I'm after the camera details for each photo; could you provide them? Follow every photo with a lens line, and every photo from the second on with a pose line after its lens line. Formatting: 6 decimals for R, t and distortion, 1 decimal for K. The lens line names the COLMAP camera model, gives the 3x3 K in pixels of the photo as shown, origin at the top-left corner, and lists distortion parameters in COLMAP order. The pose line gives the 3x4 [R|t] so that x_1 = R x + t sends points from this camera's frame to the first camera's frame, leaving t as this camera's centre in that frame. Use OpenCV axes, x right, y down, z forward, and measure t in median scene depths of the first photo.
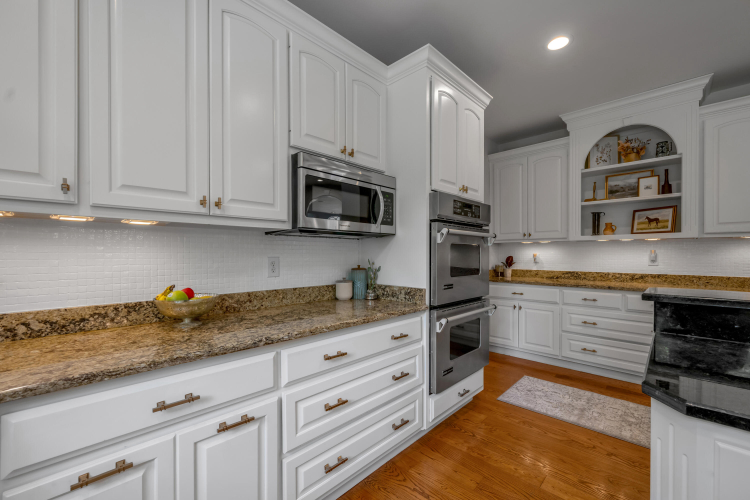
lens RADIAL K [[311.7, 0, 375.0], [0, 311.7, 250.0], [0, 0, 1]] dist [-0.000449, -0.000041]
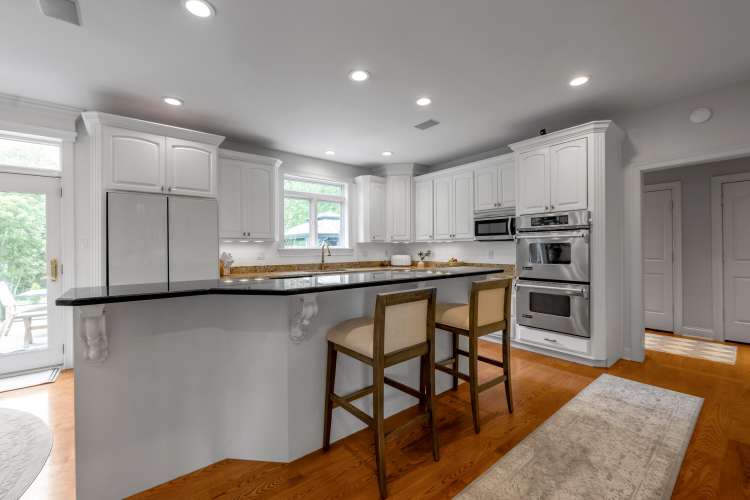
lens RADIAL K [[311.7, 0, 375.0], [0, 311.7, 250.0], [0, 0, 1]] dist [-0.000449, -0.000041]
pose [[-0.130403, 0.006573, -0.991439, 1.341384], [0.014553, 0.999883, 0.004715, -0.006126], [0.991354, -0.013813, -0.130483, 0.242017]]
